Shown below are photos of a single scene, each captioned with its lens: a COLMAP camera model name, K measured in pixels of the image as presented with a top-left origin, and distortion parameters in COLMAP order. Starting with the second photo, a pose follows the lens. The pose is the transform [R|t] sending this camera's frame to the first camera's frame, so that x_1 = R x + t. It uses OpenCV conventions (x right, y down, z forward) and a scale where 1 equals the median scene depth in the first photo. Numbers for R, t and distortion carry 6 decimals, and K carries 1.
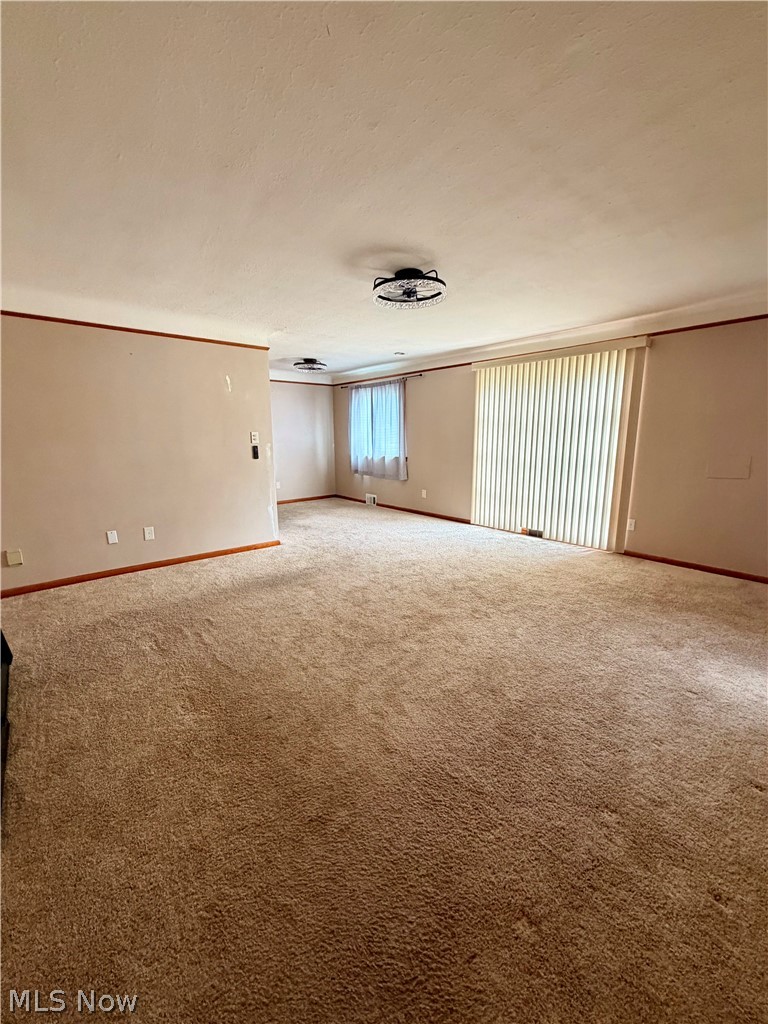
lens RADIAL K [[413.3, 0, 386.5], [0, 413.3, 513.0], [0, 0, 1]] dist [0.000712, 0.000560]
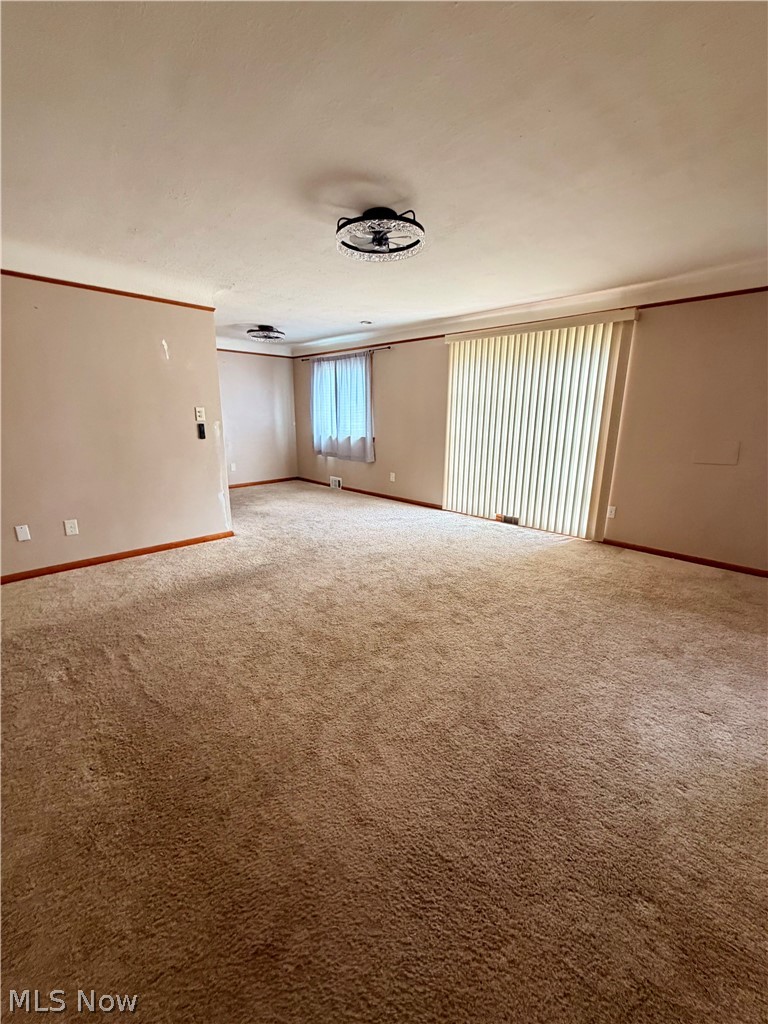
lens RADIAL K [[413.3, 0, 386.8], [0, 413.3, 513.6], [0, 0, 1]] dist [0.000712, 0.000560]
pose [[0.996378, -0.007142, 0.084734, -0.005558], [0.002781, 0.998670, 0.051479, -0.026914], [-0.084989, -0.051057, 0.995073, 0.142848]]
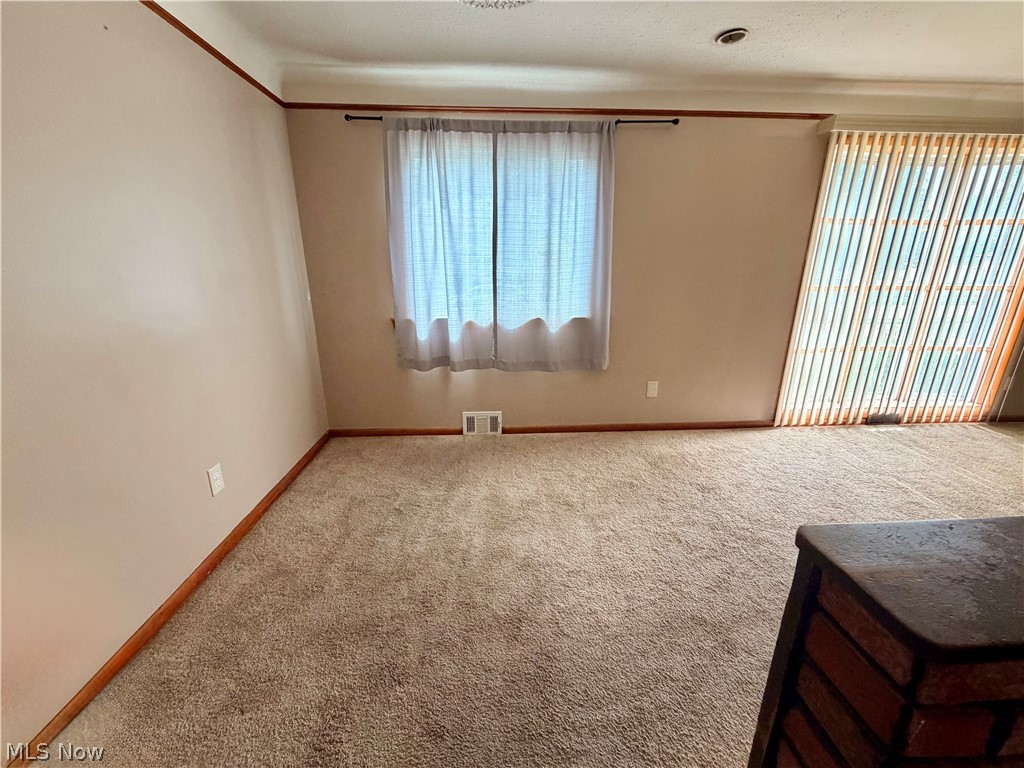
lens RADIAL K [[413.3, 0, 511.5], [0, 413.3, 382.5], [0, 0, 1]] dist [0.000712, 0.000560]
pose [[0.614902, -0.212507, 0.759431, -0.843105], [0.148692, 0.976978, 0.152988, -0.339201], [-0.774458, 0.018849, 0.632344, 1.824400]]
